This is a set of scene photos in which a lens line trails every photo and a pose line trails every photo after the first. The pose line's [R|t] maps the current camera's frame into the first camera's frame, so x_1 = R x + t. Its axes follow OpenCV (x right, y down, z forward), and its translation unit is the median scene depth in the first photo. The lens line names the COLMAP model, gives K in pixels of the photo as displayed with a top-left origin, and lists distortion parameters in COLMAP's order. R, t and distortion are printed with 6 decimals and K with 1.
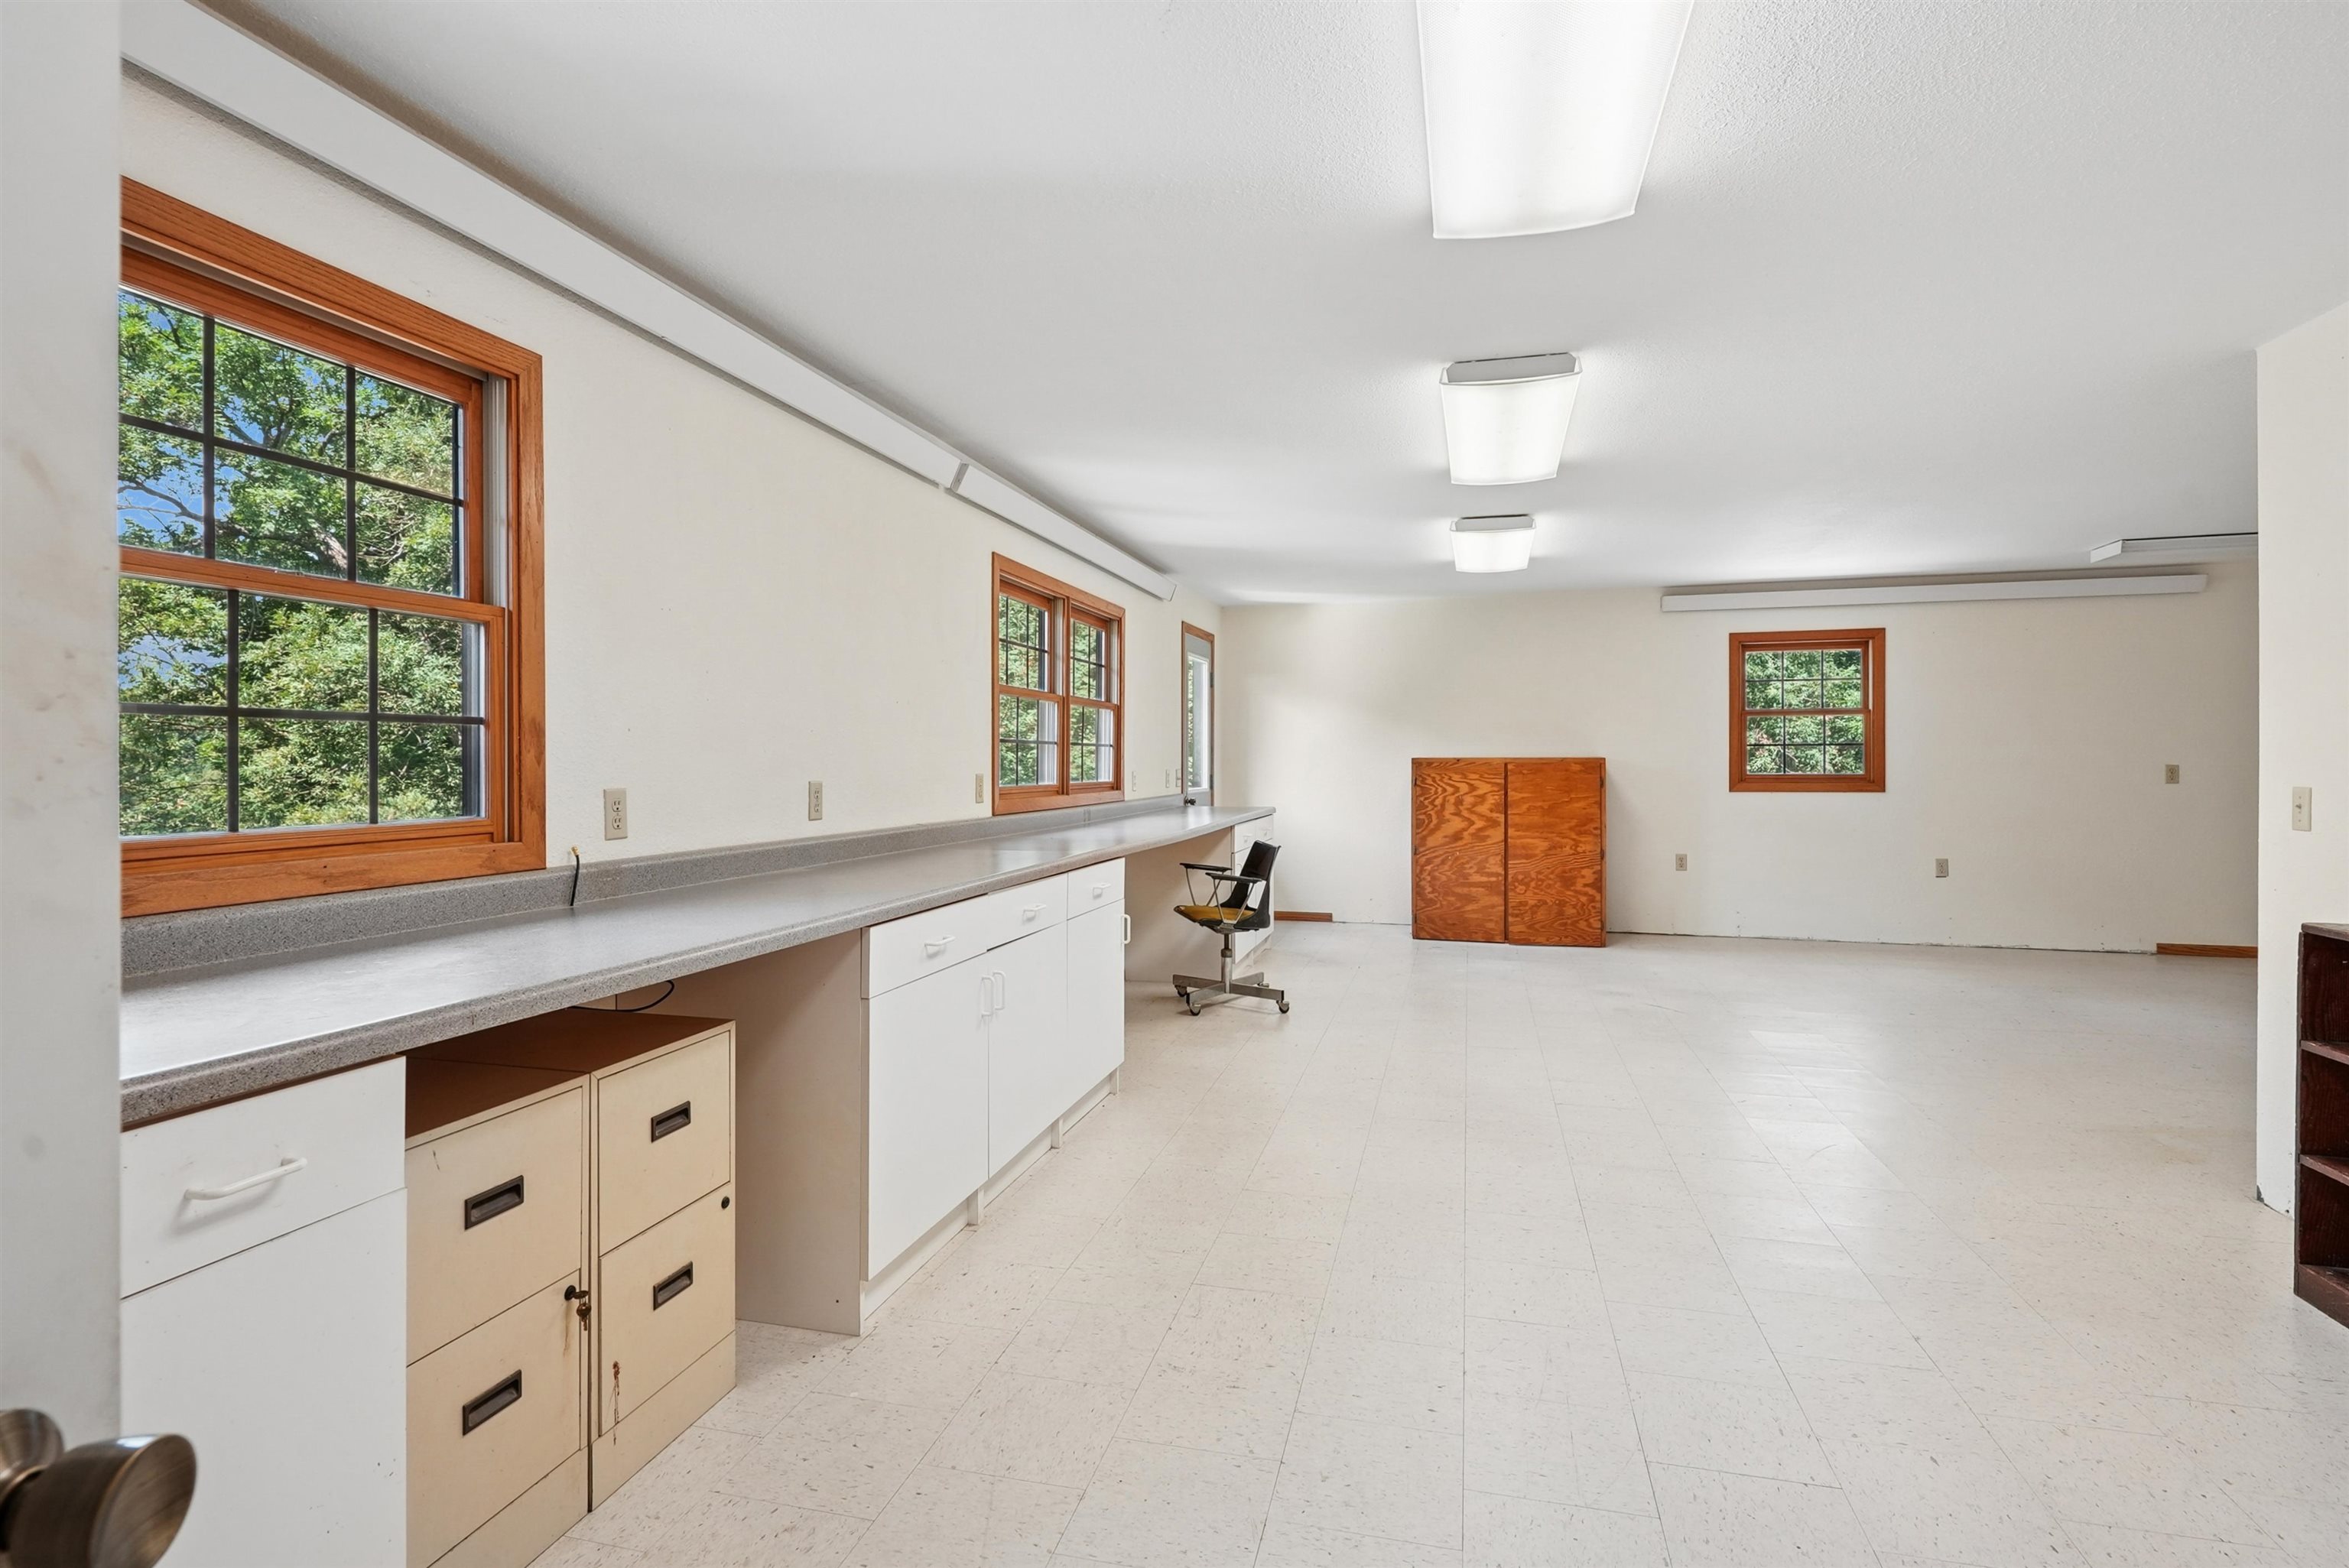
lens RADIAL K [[1149.1, 0, 1173.2], [0, 1149.1, 775.9], [0, 0, 1]] dist [0.003542, -0.002481]
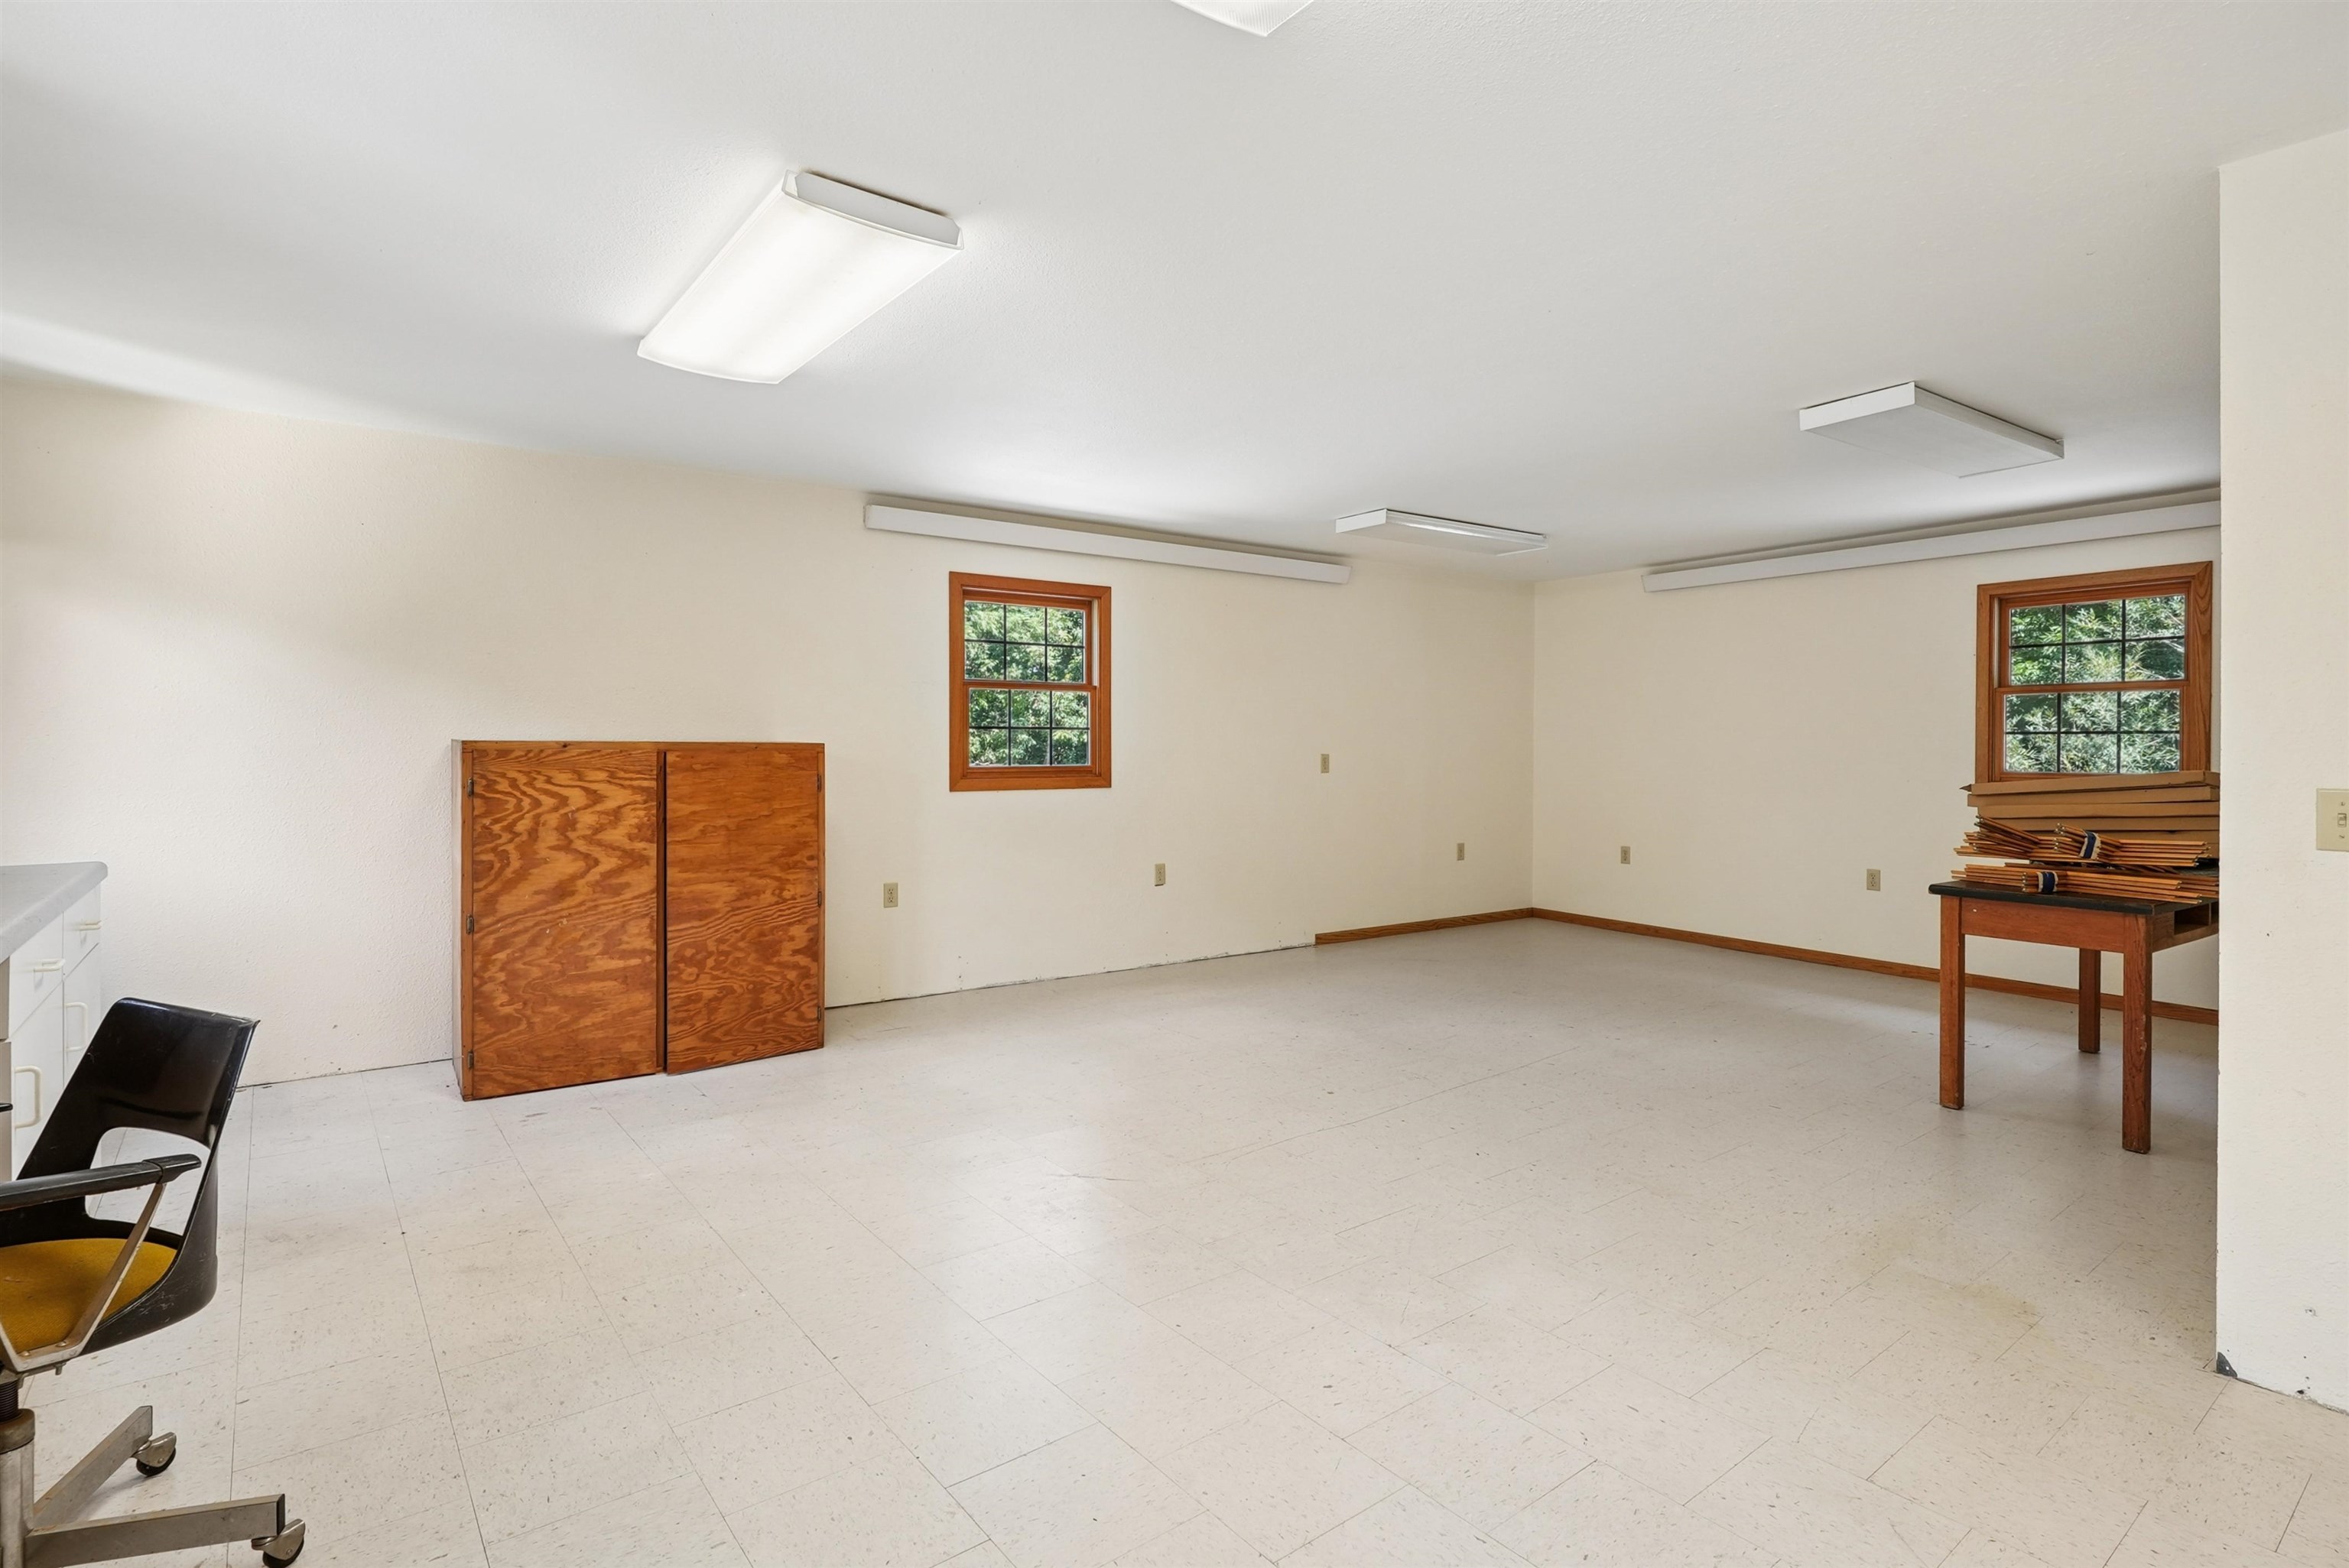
lens RADIAL K [[1149.1, 0, 1175.7], [0, 1149.1, 759.7], [0, 0, 1]] dist [0.003542, -0.002481]
pose [[0.605035, -0.004618, 0.796185, -0.003782], [0.006745, 0.999977, 0.000674, -0.005750], [-0.796170, 0.004962, 0.605053, 0.459787]]
